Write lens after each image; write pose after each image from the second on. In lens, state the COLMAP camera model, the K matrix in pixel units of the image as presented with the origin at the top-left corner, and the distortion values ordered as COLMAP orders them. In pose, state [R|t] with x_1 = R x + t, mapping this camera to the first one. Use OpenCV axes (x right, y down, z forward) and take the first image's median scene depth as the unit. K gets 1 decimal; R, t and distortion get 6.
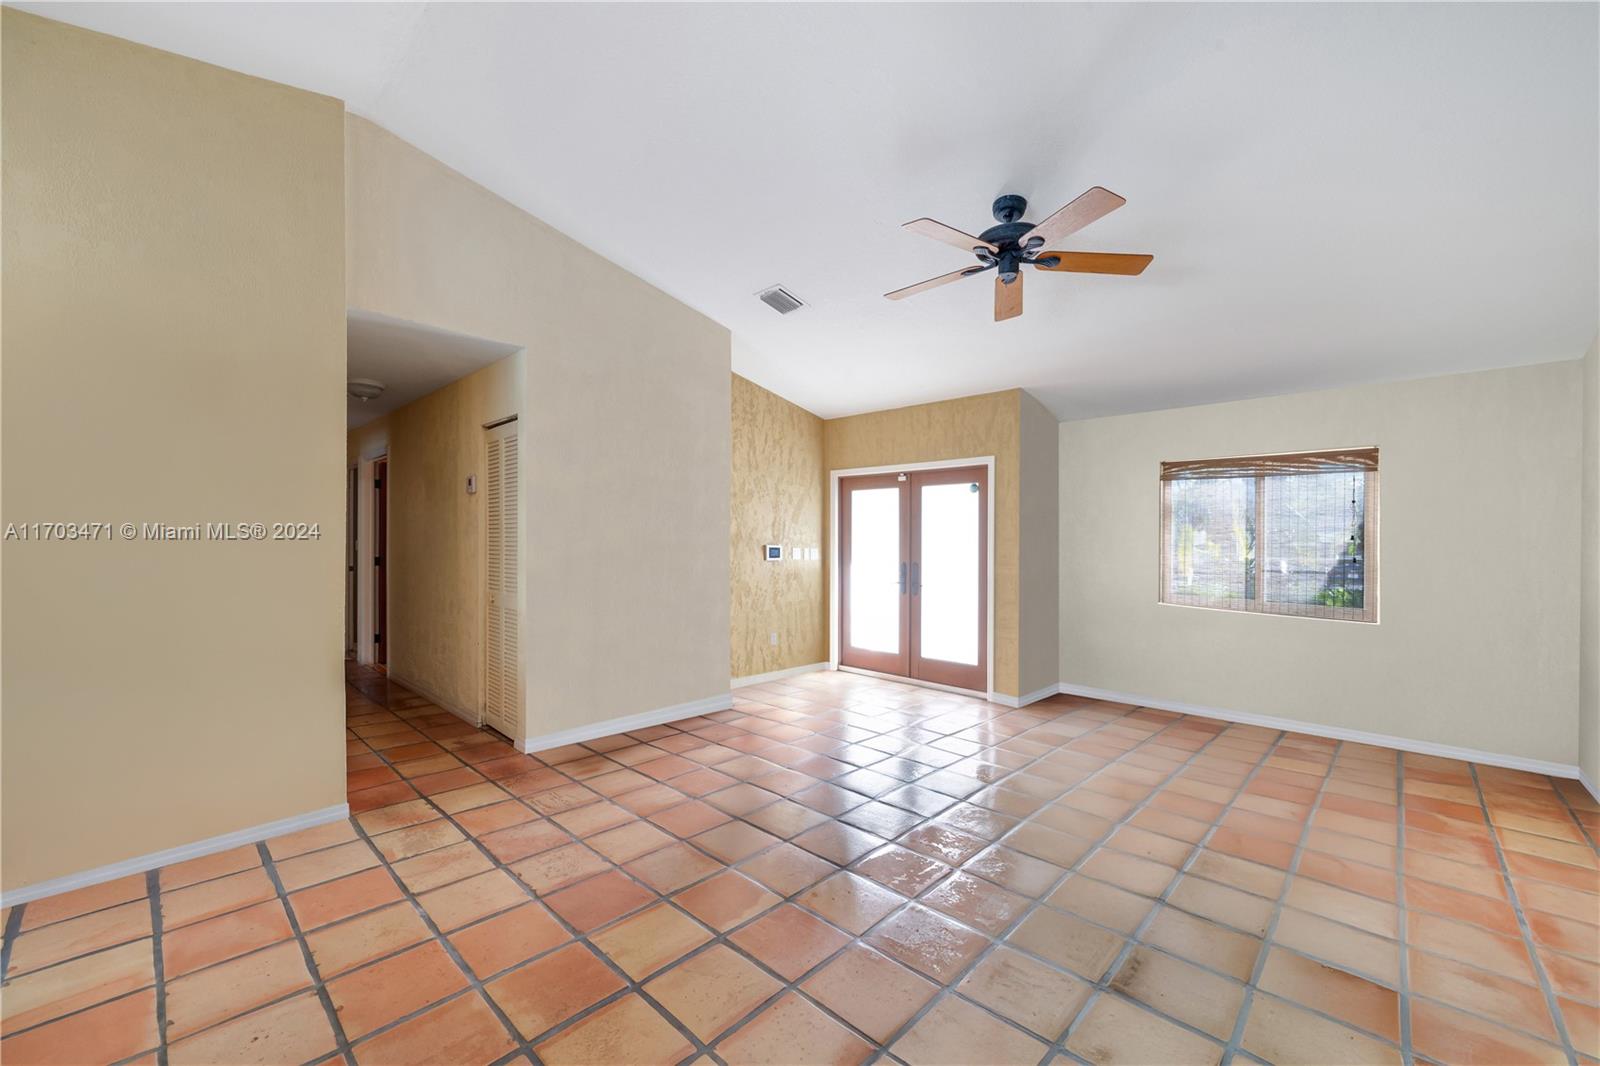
lens RADIAL K [[642.3, 0, 800.3], [0, 642.3, 543.2], [0, 0, 1]] dist [-0.002537, -0.000289]
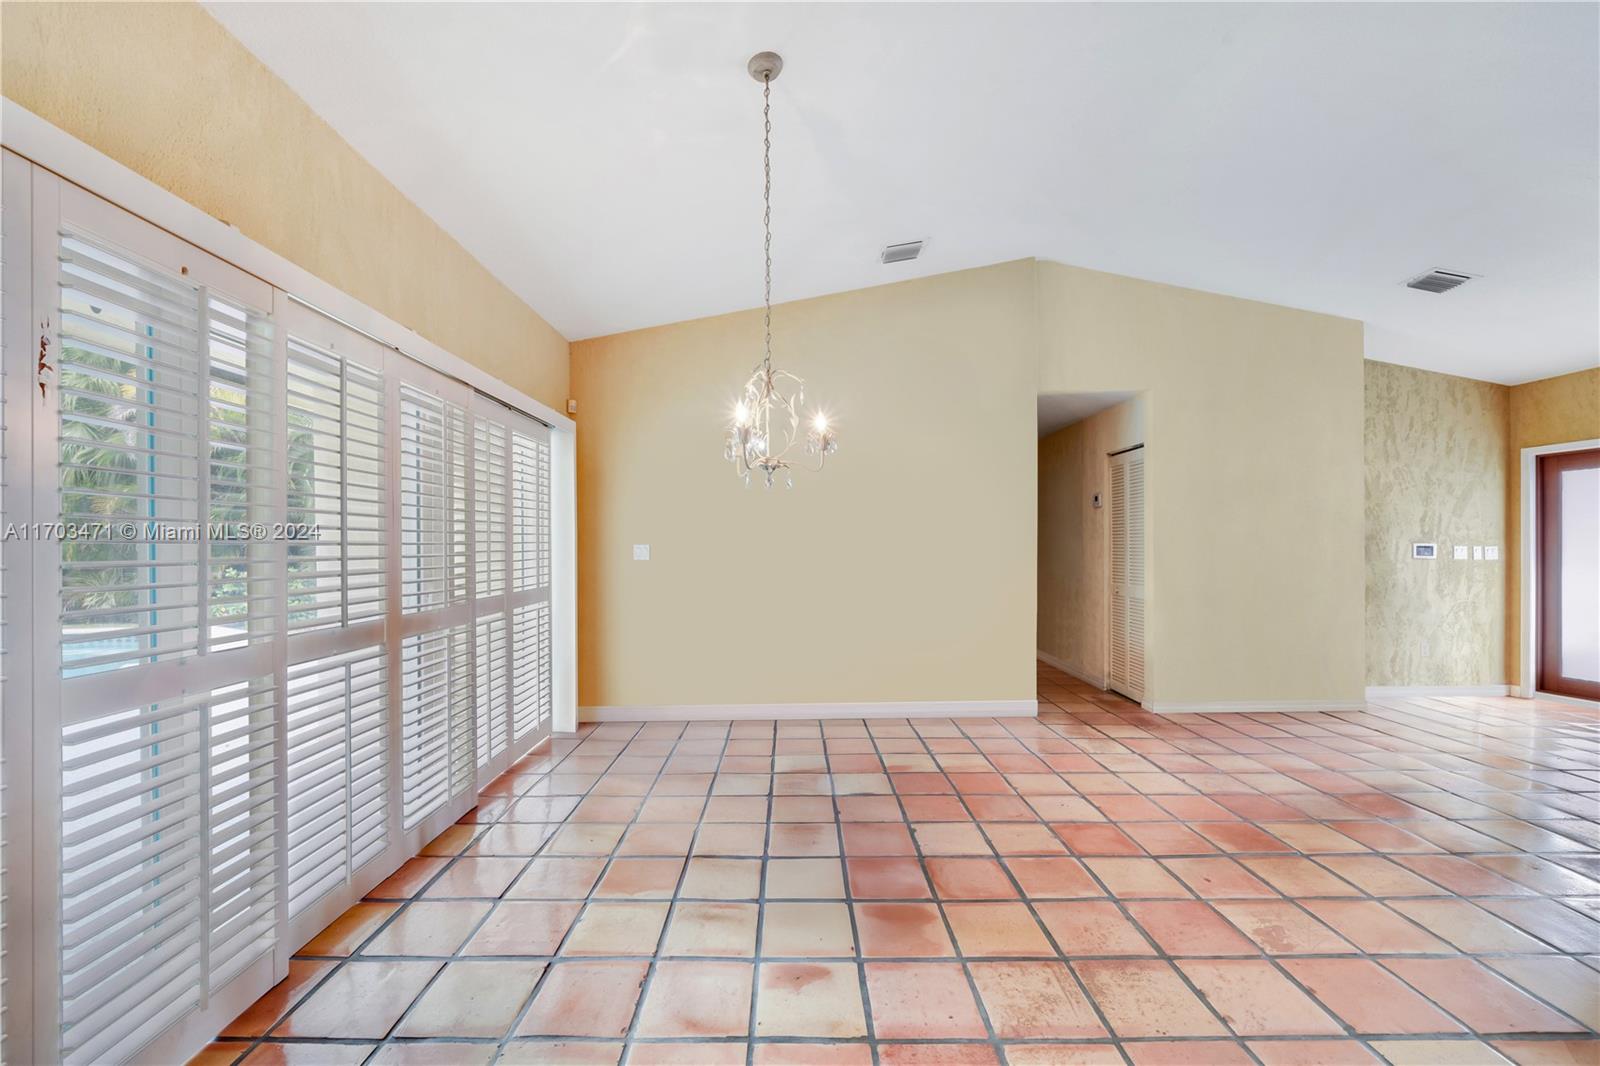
lens RADIAL K [[646.7, 0, 796.7], [0, 646.7, 559.4], [0, 0, 1]] dist [0.000234, 0.000009]
pose [[0.695916, -0.001388, -0.718122, -0.003716], [0.016193, 0.999774, 0.013760, -0.001001], [0.717941, -0.021205, 0.695781, -0.321858]]
